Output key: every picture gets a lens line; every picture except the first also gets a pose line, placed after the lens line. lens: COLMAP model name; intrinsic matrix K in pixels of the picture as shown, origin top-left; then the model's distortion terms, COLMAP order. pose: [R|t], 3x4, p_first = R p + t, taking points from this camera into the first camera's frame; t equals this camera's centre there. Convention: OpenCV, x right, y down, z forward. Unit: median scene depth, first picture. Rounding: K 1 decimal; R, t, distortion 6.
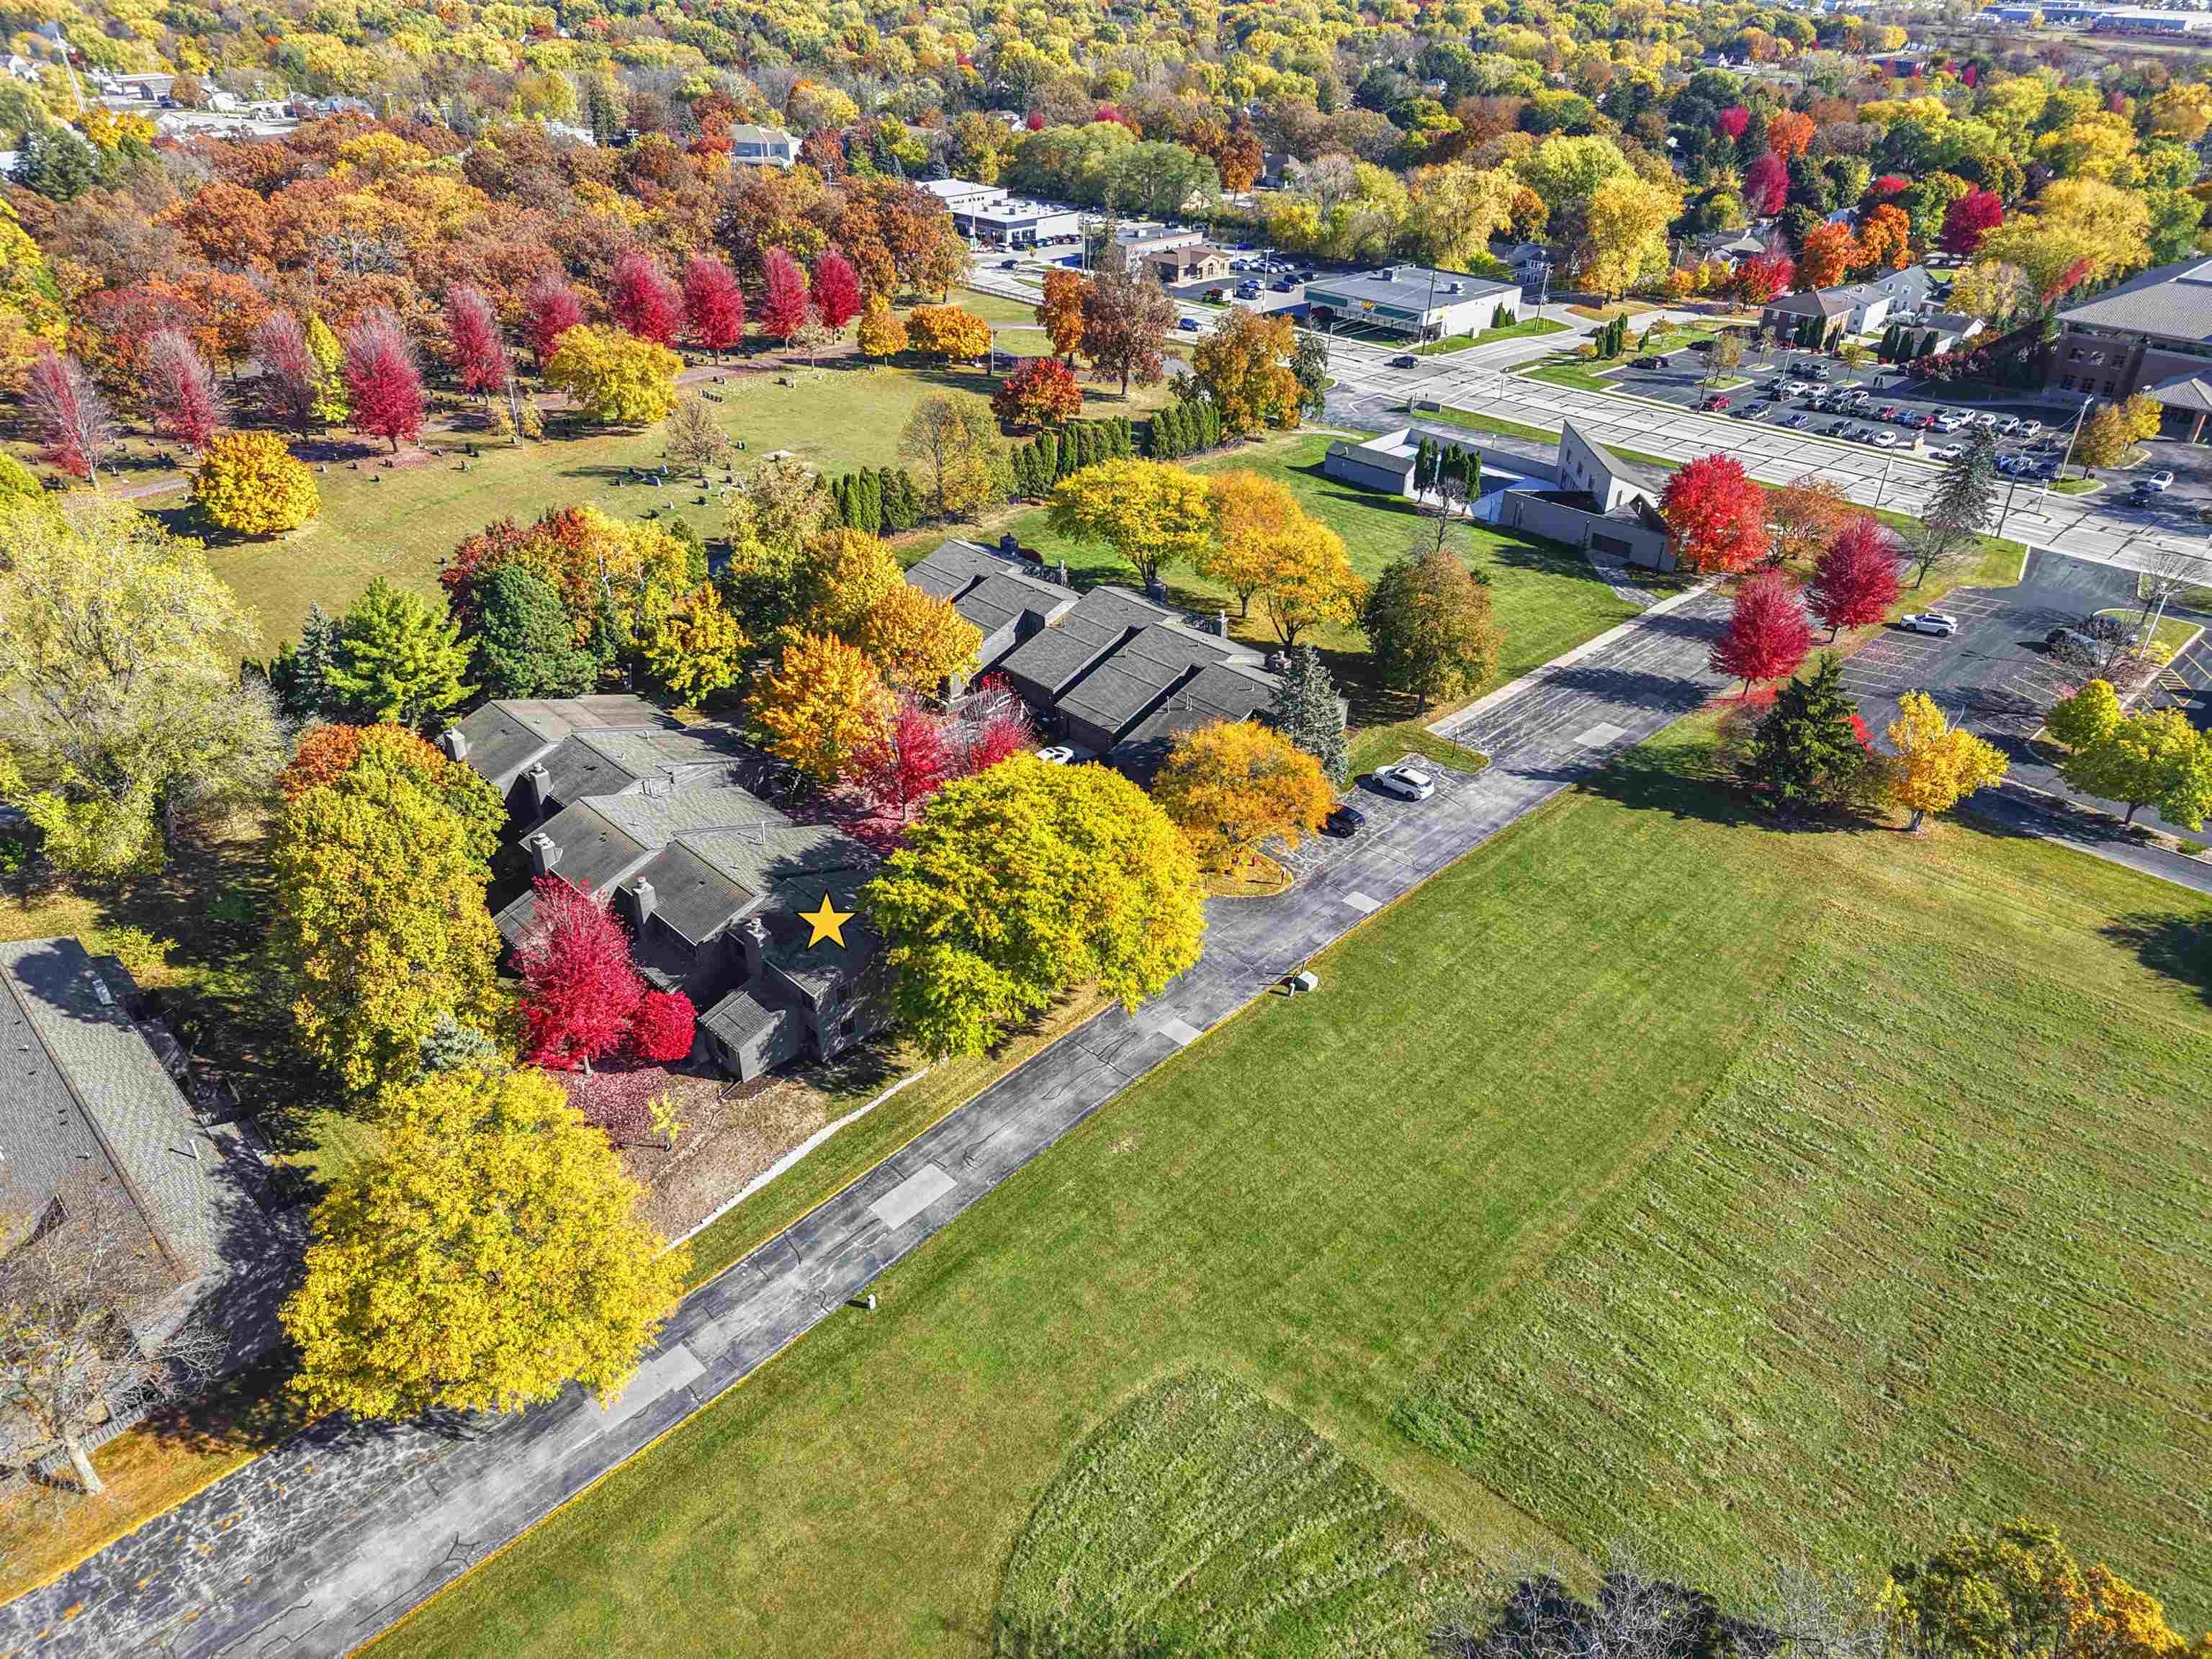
lens RADIAL K [[1509.4, 0, 1154.5], [0, 1509.4, 783.0], [0, 0, 1]] dist [0.009368, -0.015013]
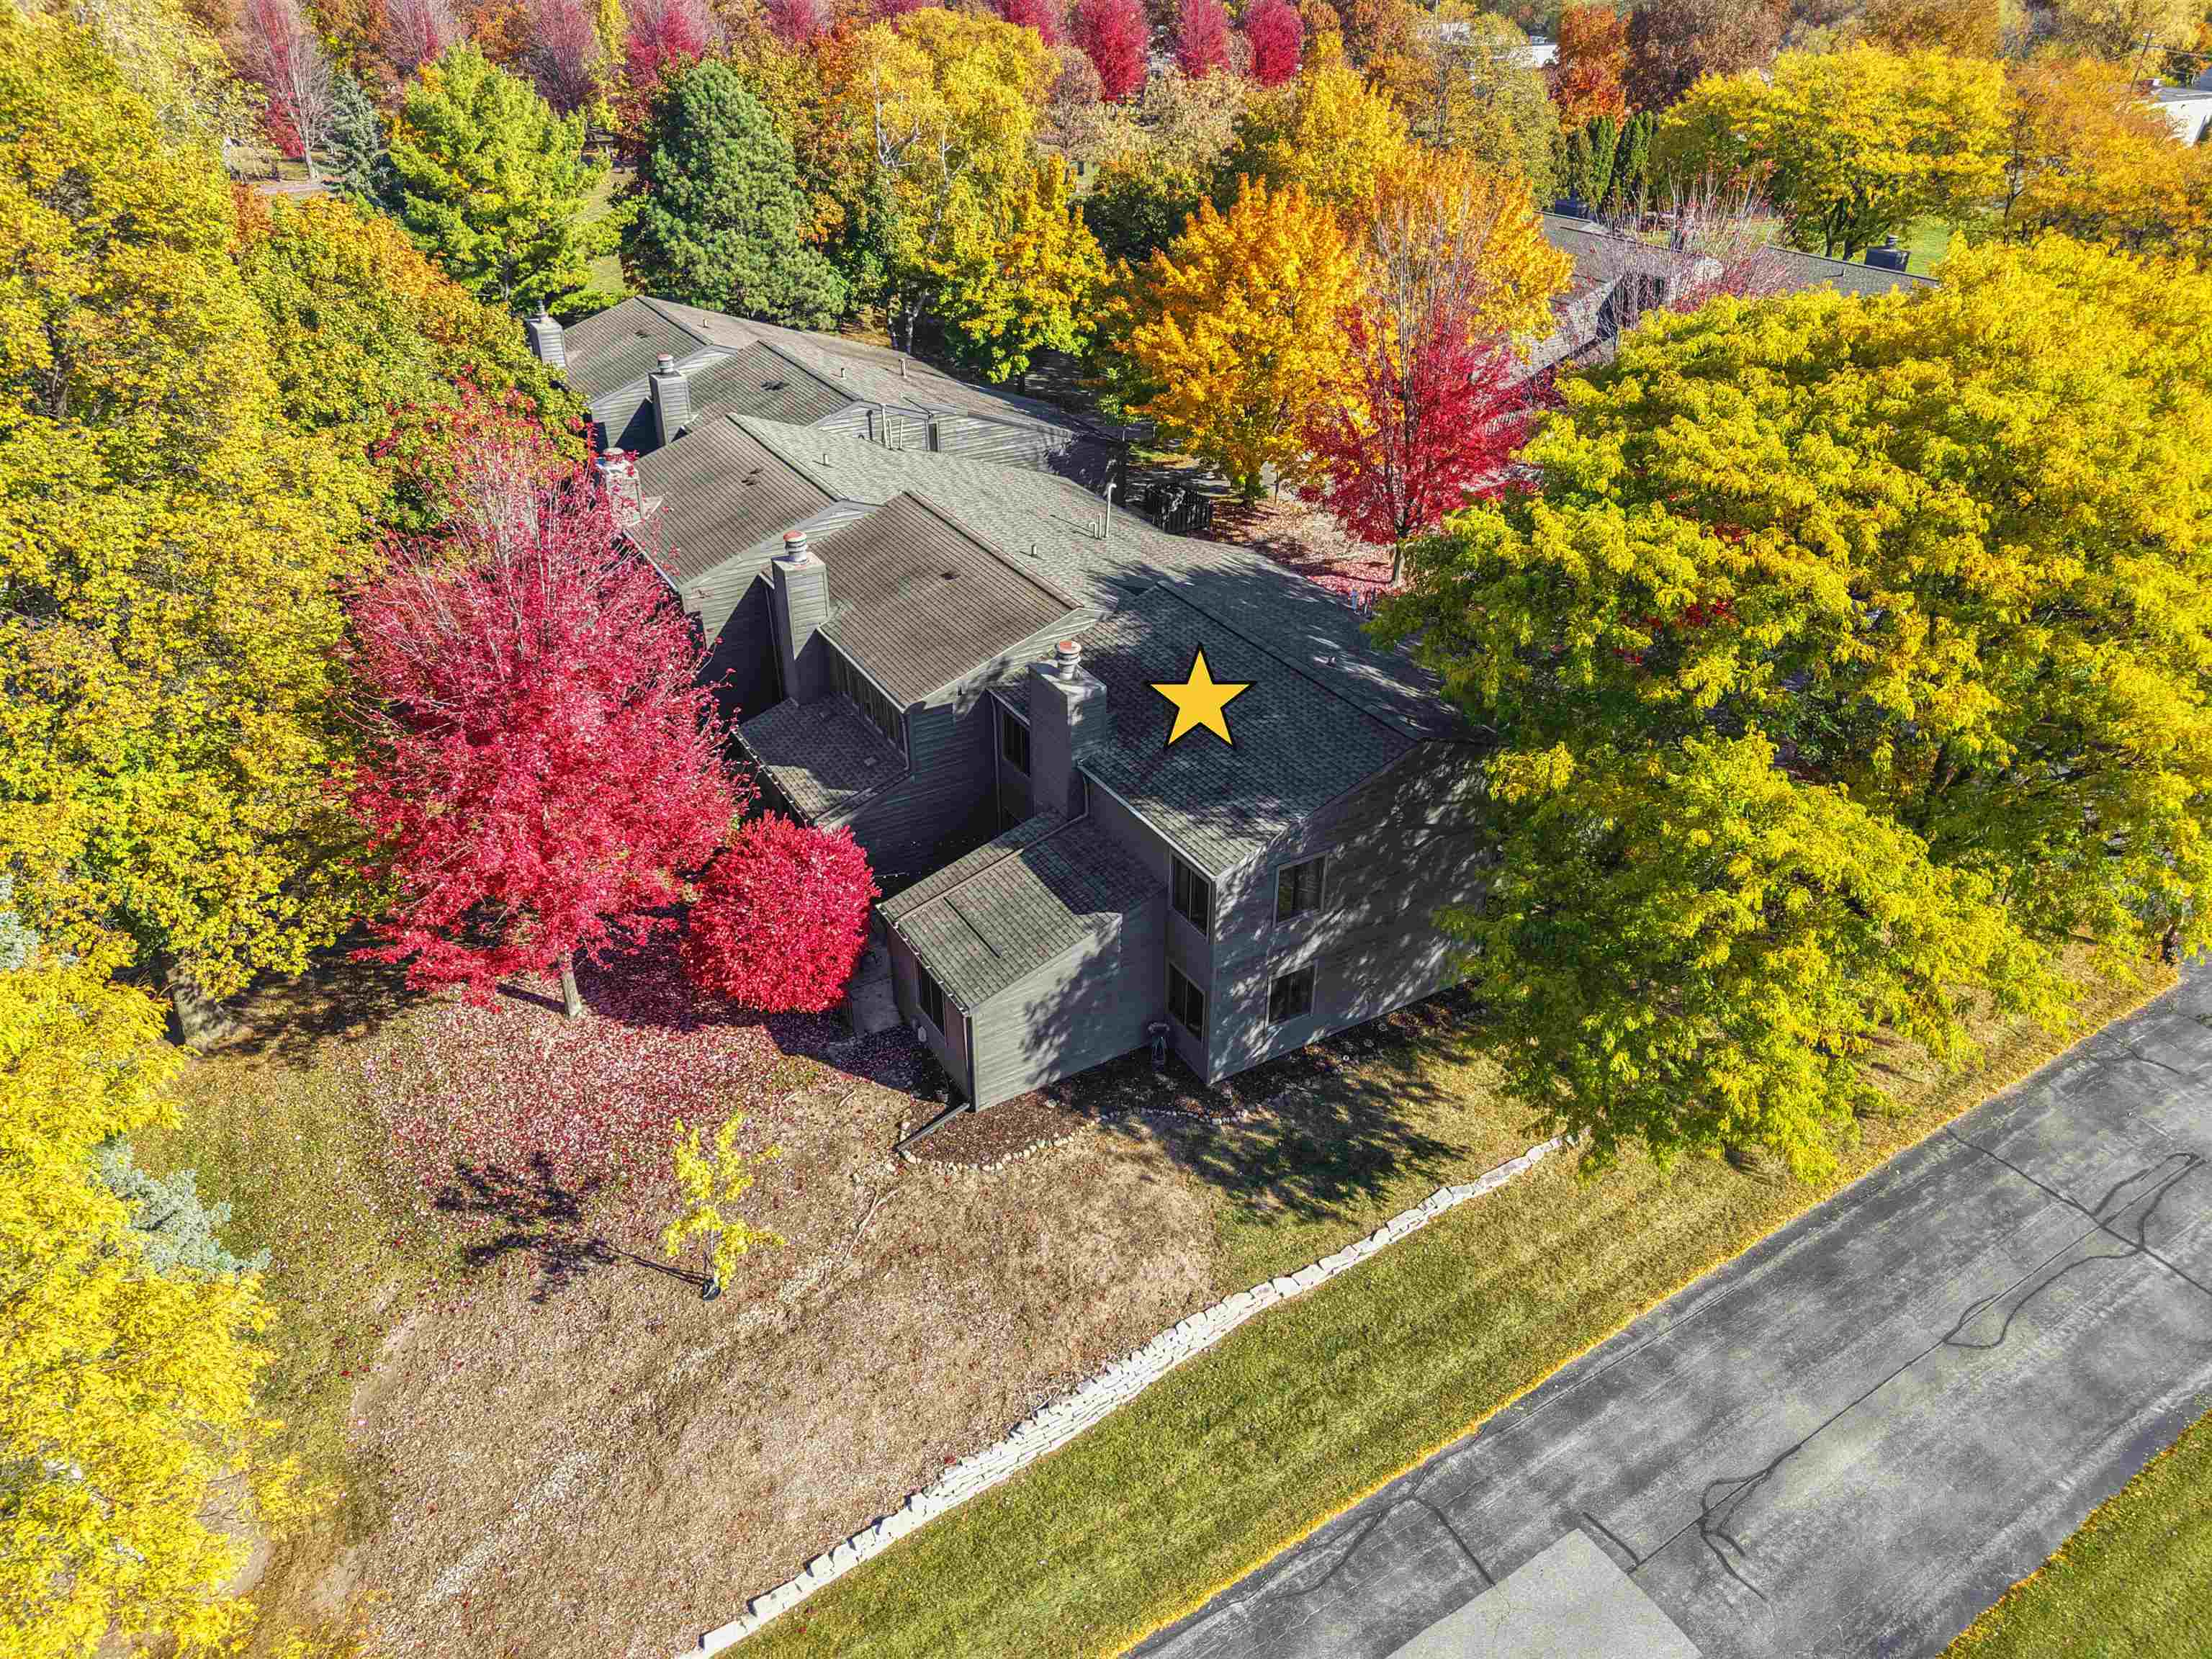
lens RADIAL K [[1509.4, 0, 1112.1], [0, 1509.4, 818.6], [0, 0, 1]] dist [0.009368, -0.015013]
pose [[0.965187, 0.123511, -0.230561, -0.171887], [-0.119765, 0.992342, 0.030232, 0.118779], [0.232529, -0.001566, 0.972588, 0.673656]]
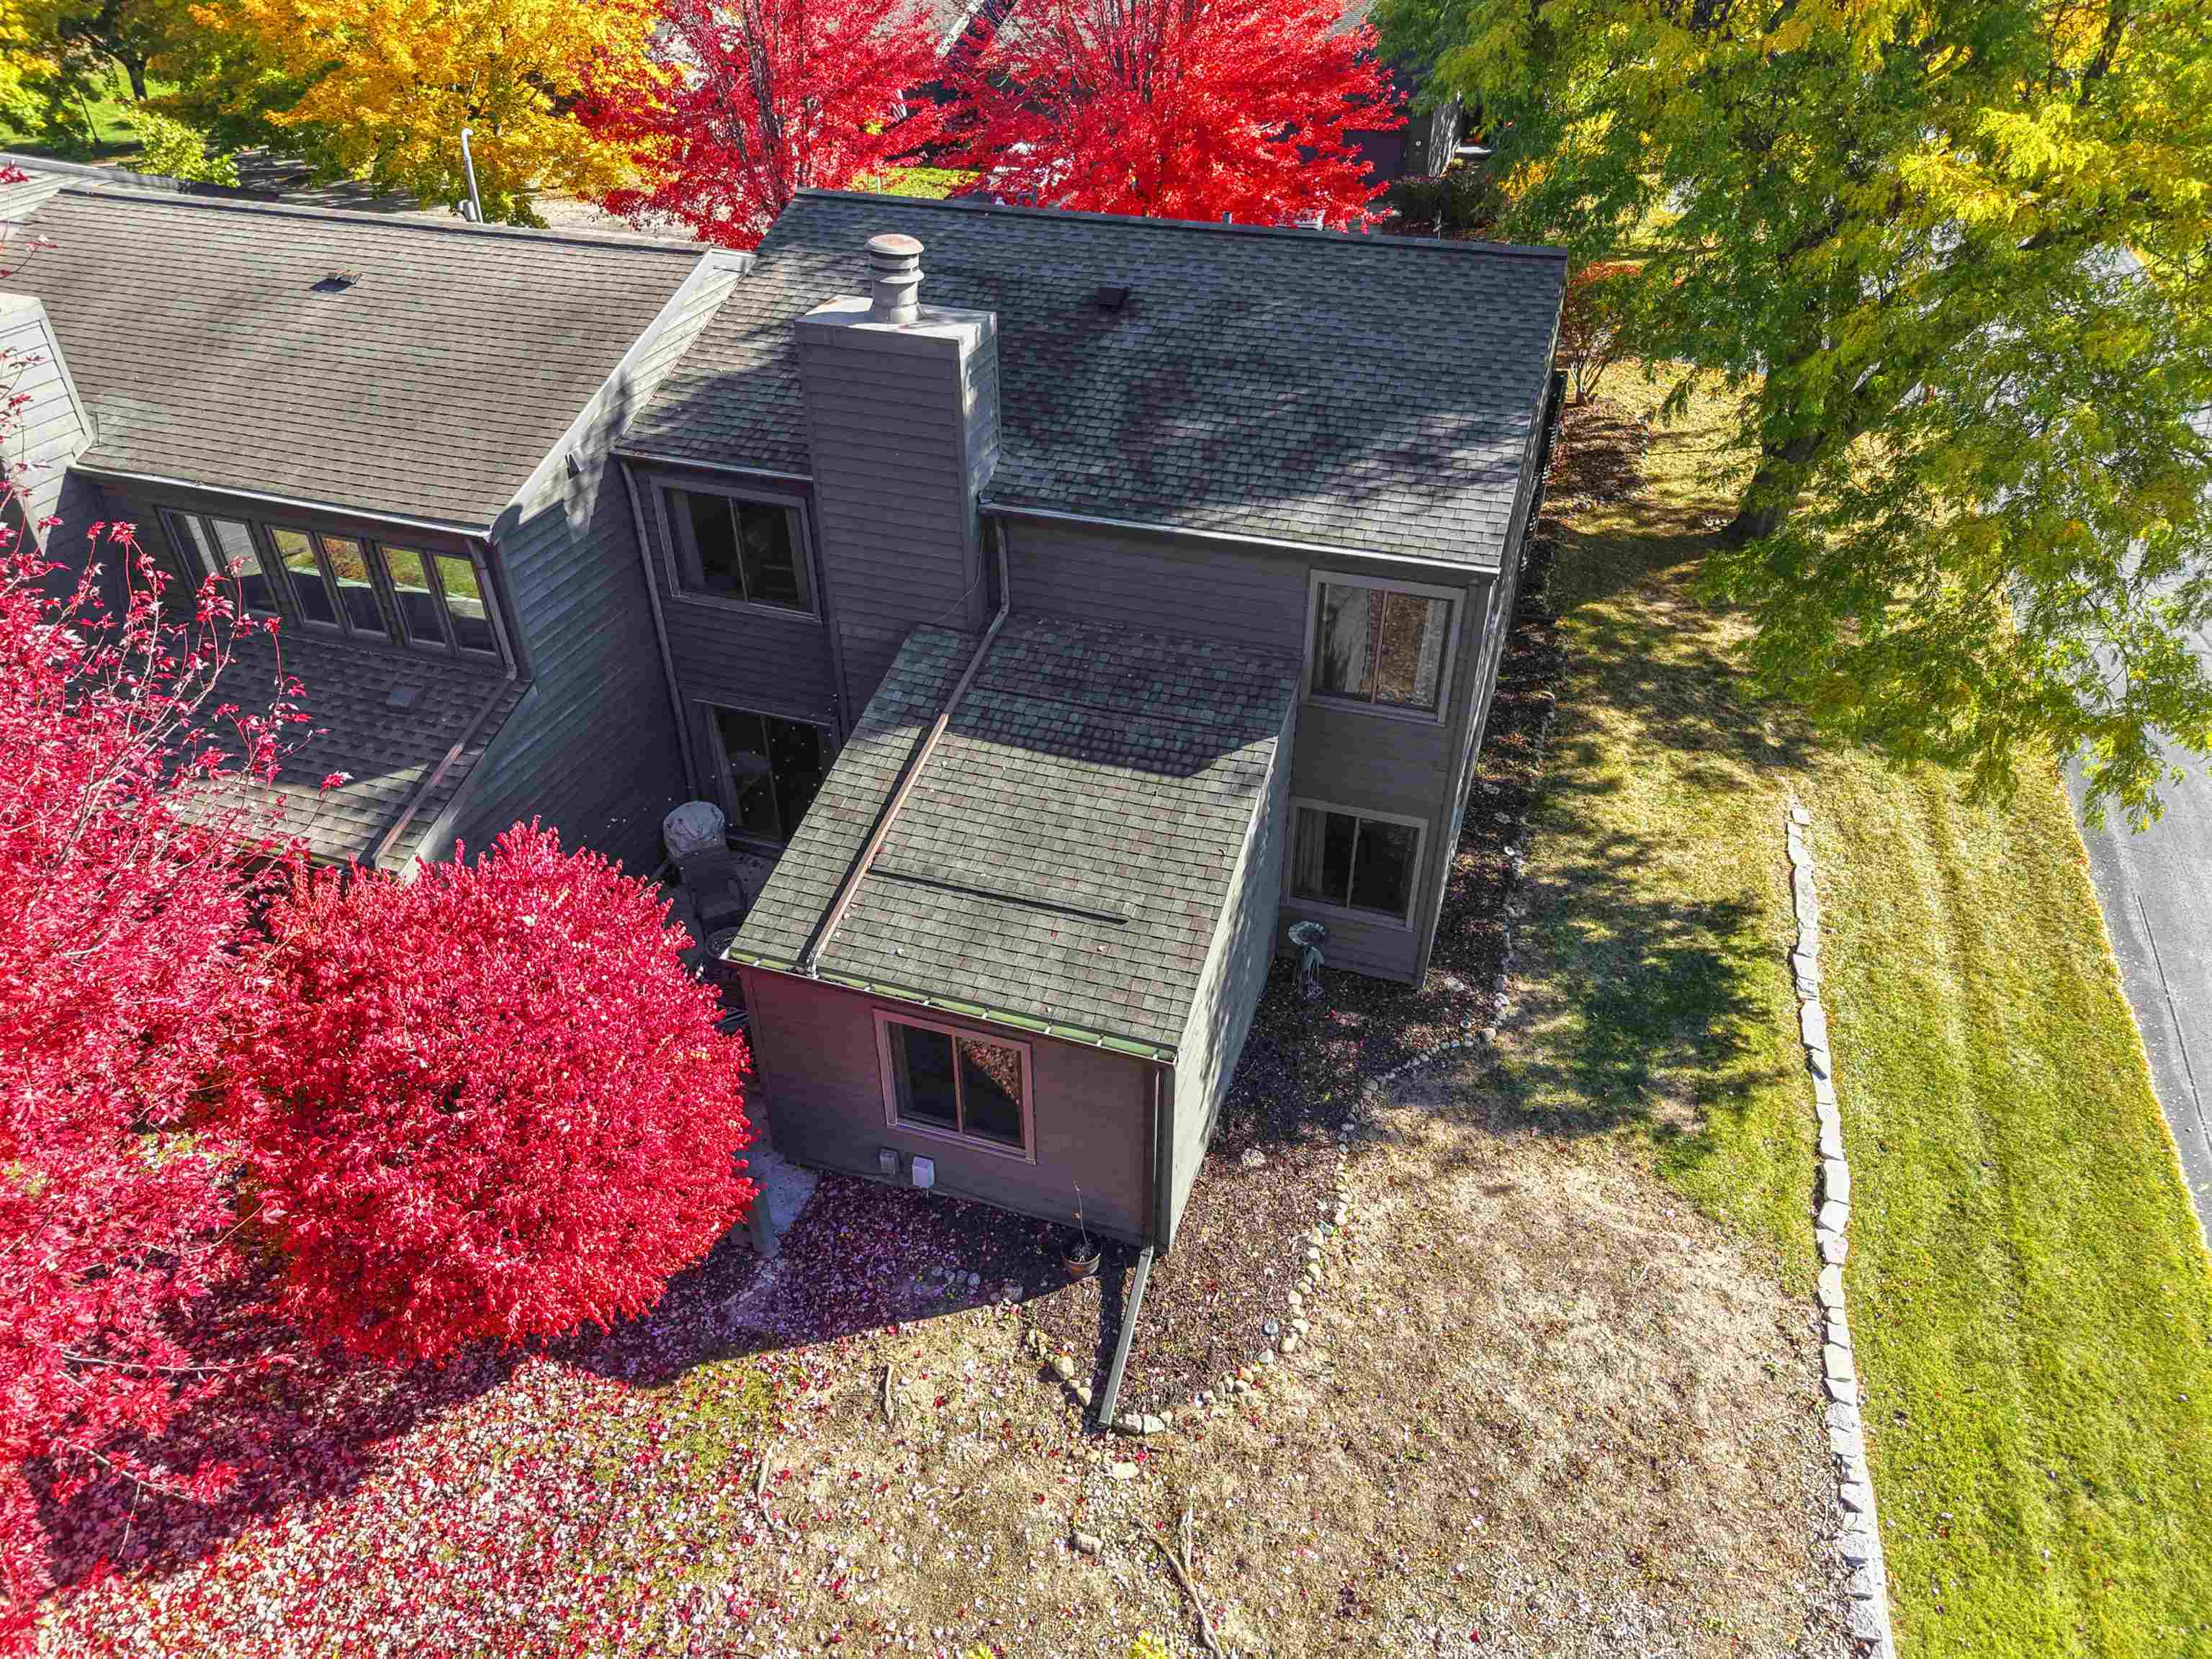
lens RADIAL K [[1509.4, 0, 1114.8], [0, 1509.4, 837.1], [0, 0, 1]] dist [0.009368, -0.015013]
pose [[0.903570, -0.270235, 0.332468, -0.312391], [0.231783, 0.960953, 0.151146, 0.131376], [-0.360331, -0.059510, 0.930924, 0.849957]]
